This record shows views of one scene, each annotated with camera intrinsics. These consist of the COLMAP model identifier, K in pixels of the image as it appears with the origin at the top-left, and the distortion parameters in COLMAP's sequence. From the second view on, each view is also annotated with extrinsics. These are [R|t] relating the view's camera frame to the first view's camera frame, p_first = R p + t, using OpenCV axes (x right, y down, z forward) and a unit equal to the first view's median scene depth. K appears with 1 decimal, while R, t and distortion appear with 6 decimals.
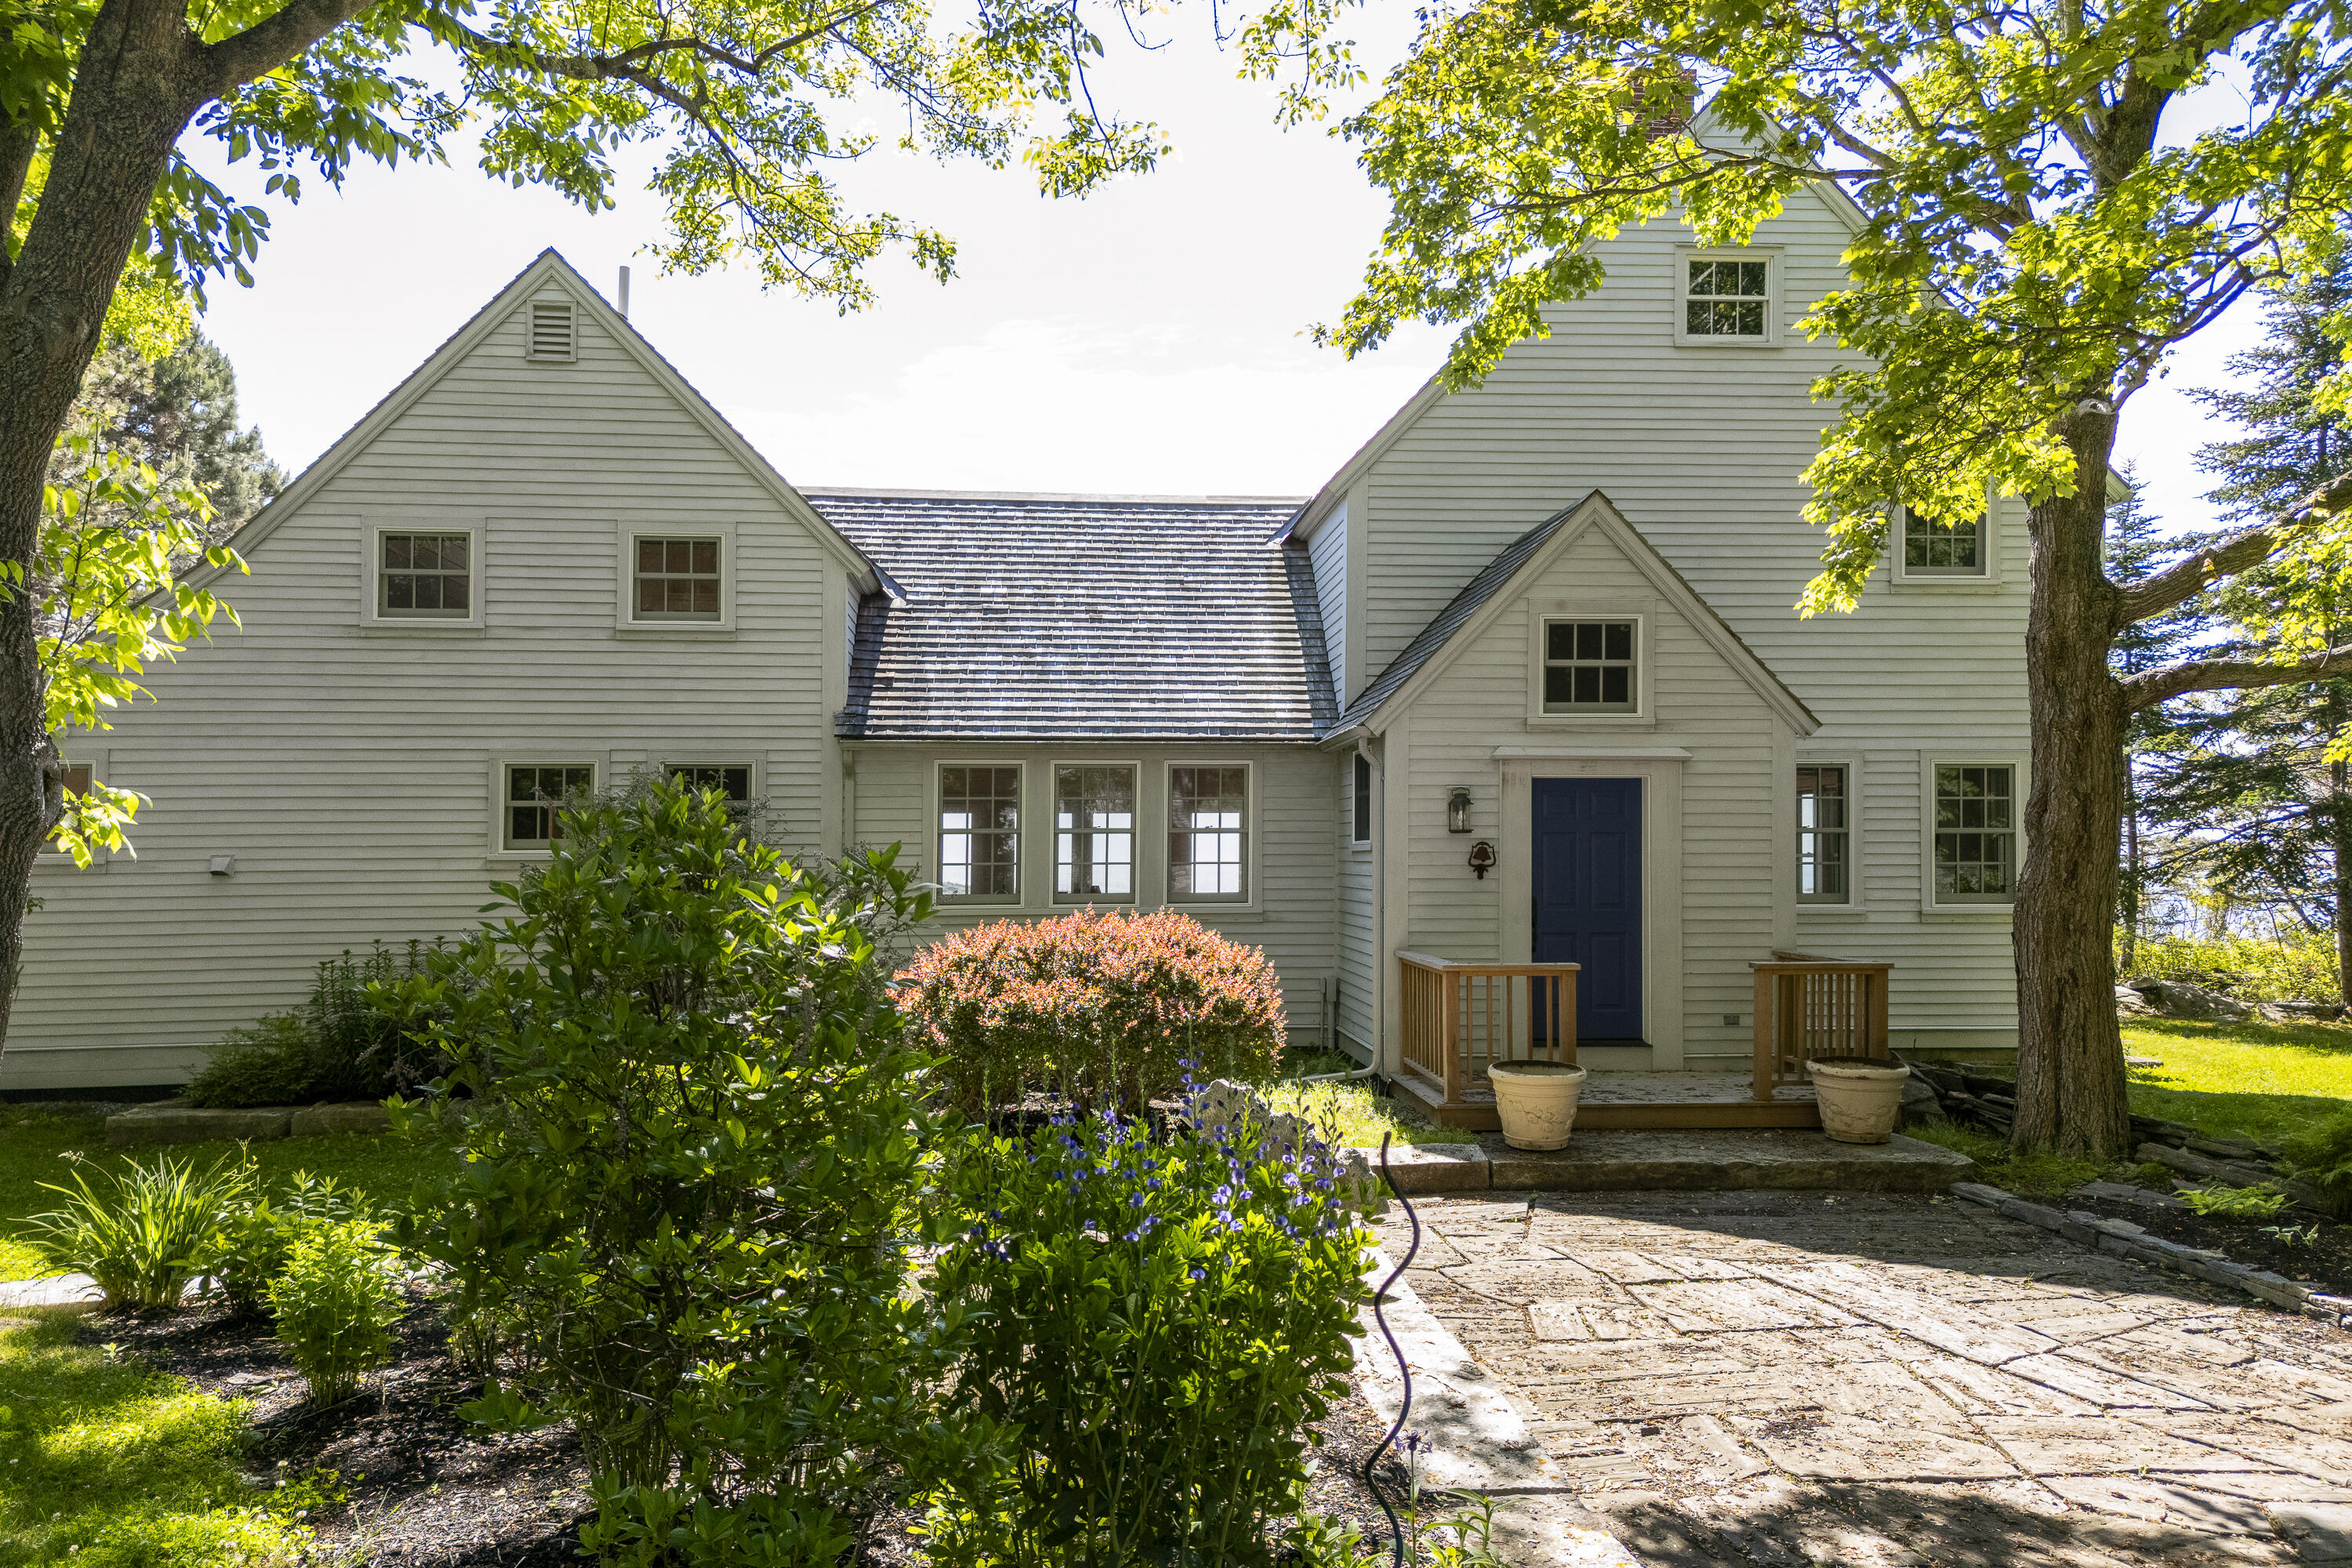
lens RADIAL K [[1642.4, 0, 1139.4], [0, 1642.4, 777.2], [0, 0, 1]] dist [0.077435, -0.017686]
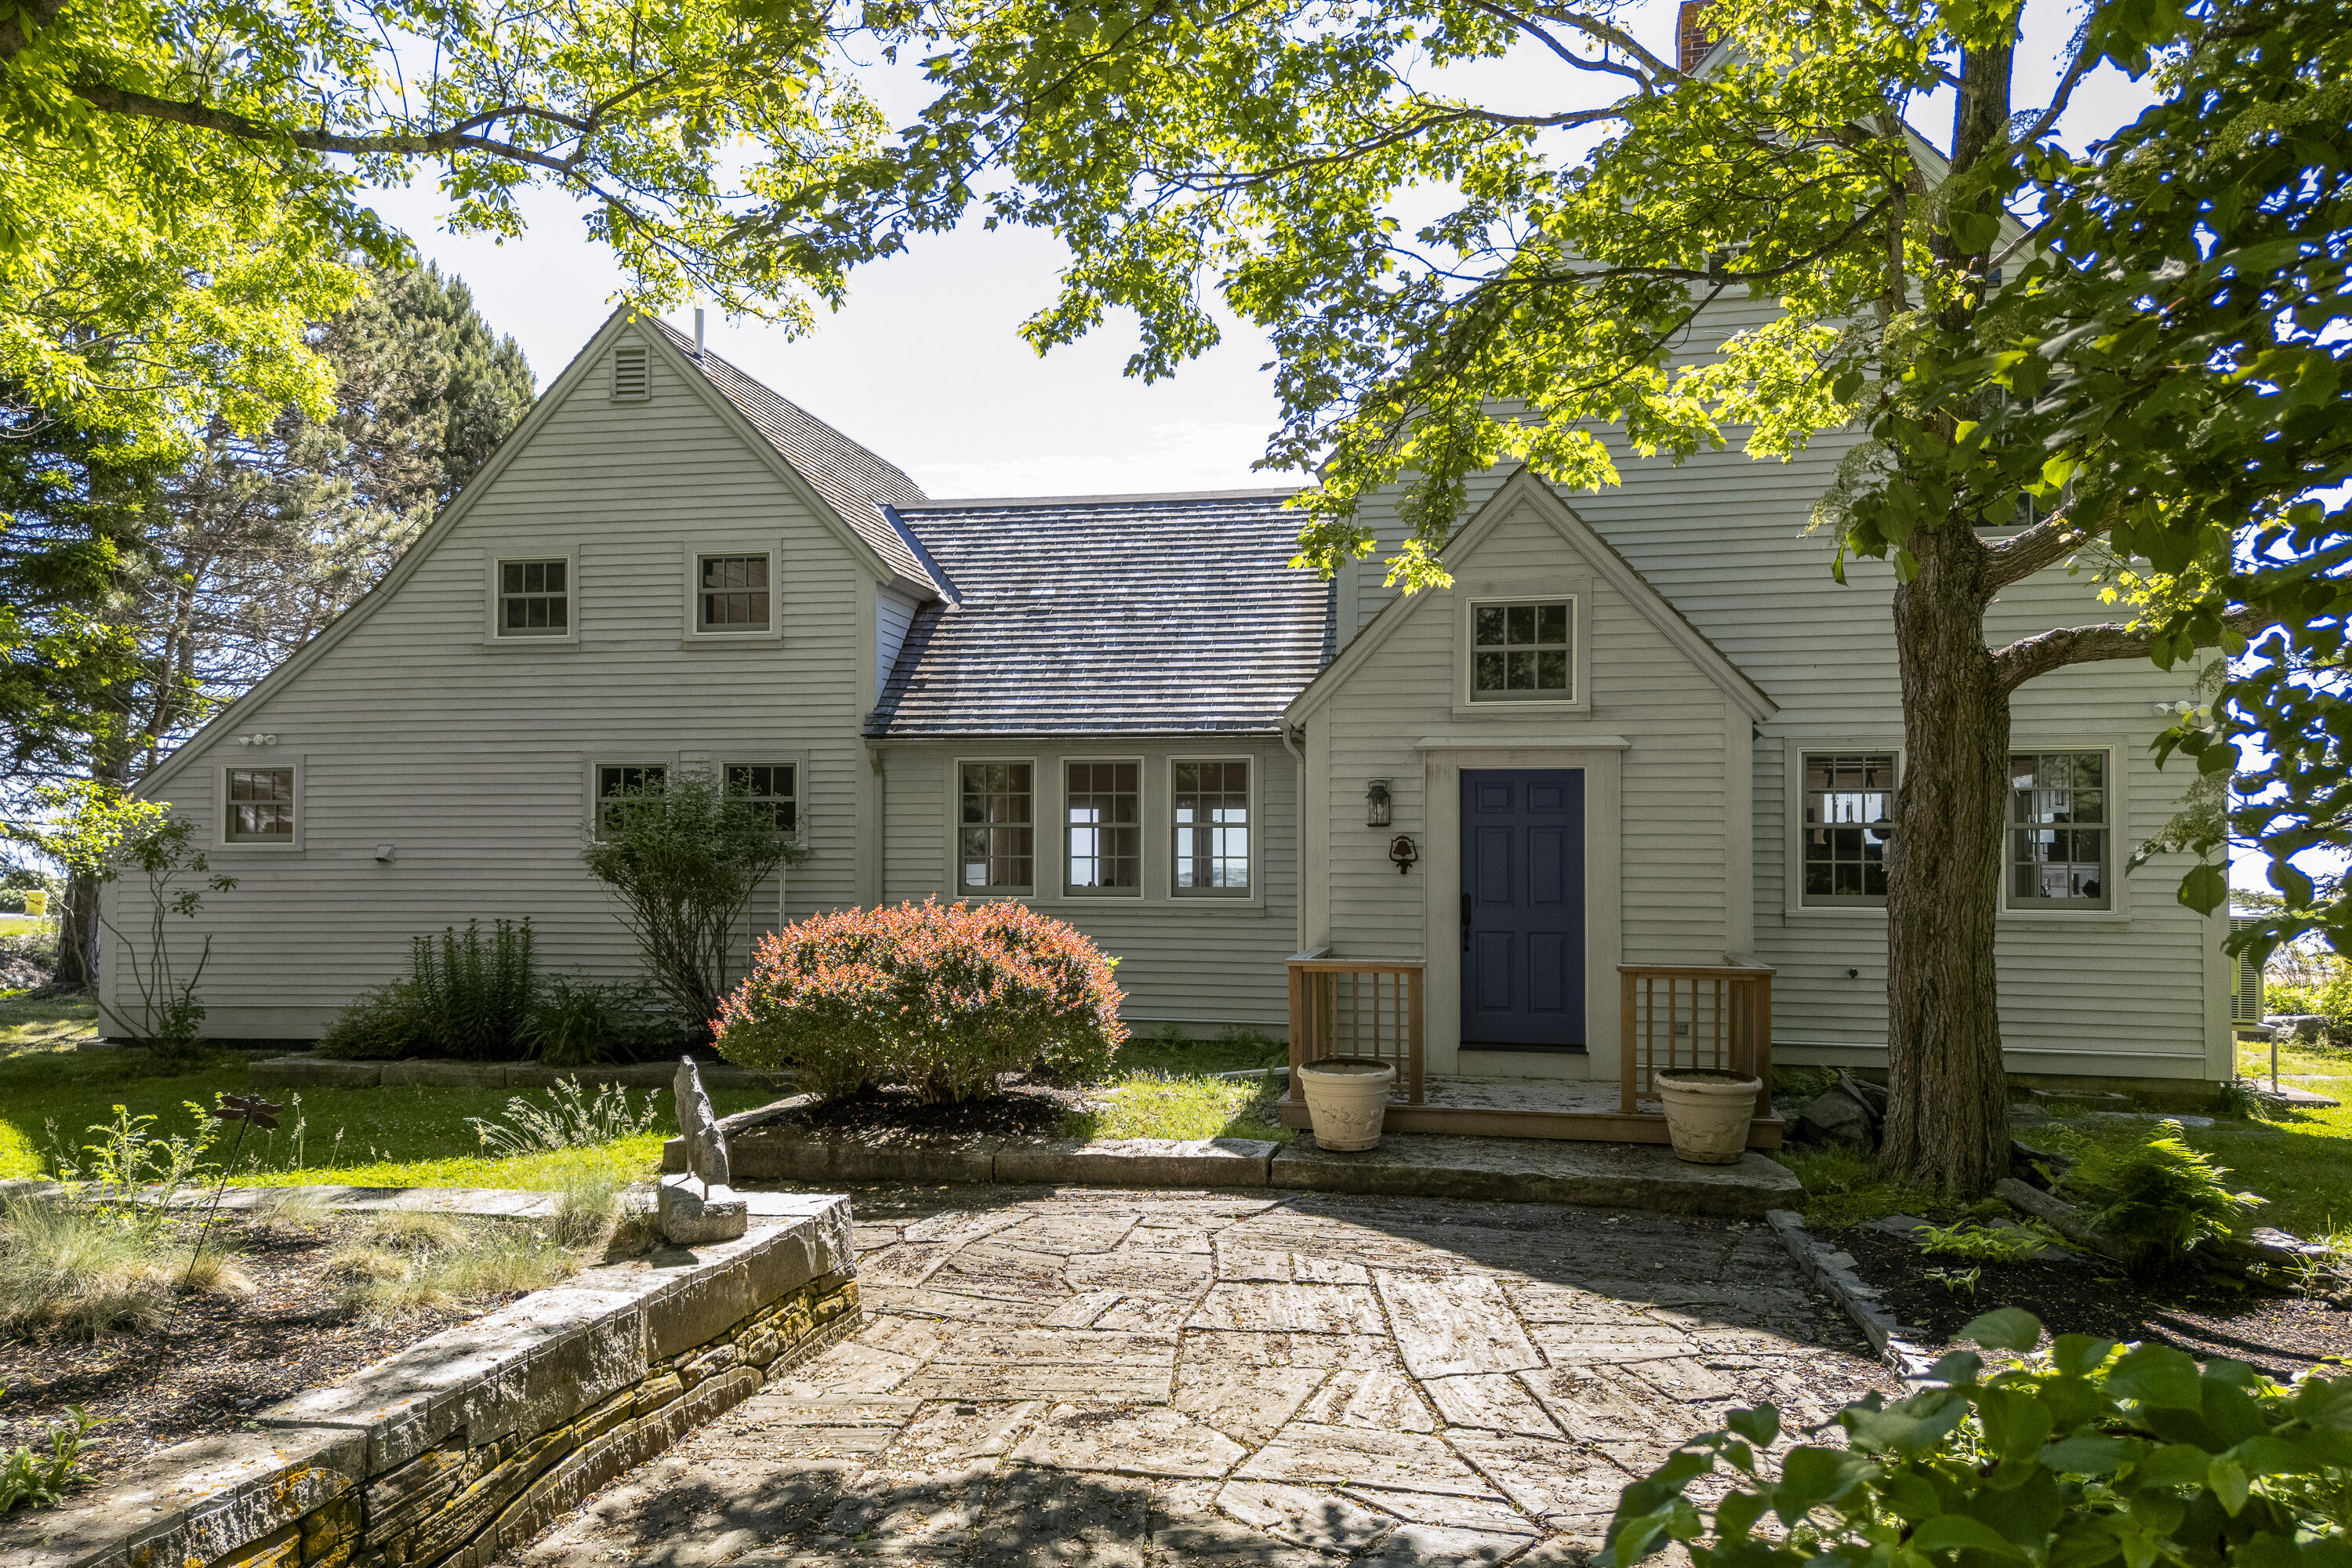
lens RADIAL K [[1642.4, 0, 1139.4], [0, 1642.4, 777.2], [0, 0, 1]] dist [0.077435, -0.017686]
pose [[0.963185, -0.006336, -0.268764, 0.316489], [0.006631, 0.999978, 0.000191, 0.003546], [0.268757, -0.001966, 0.963206, 0.027621]]
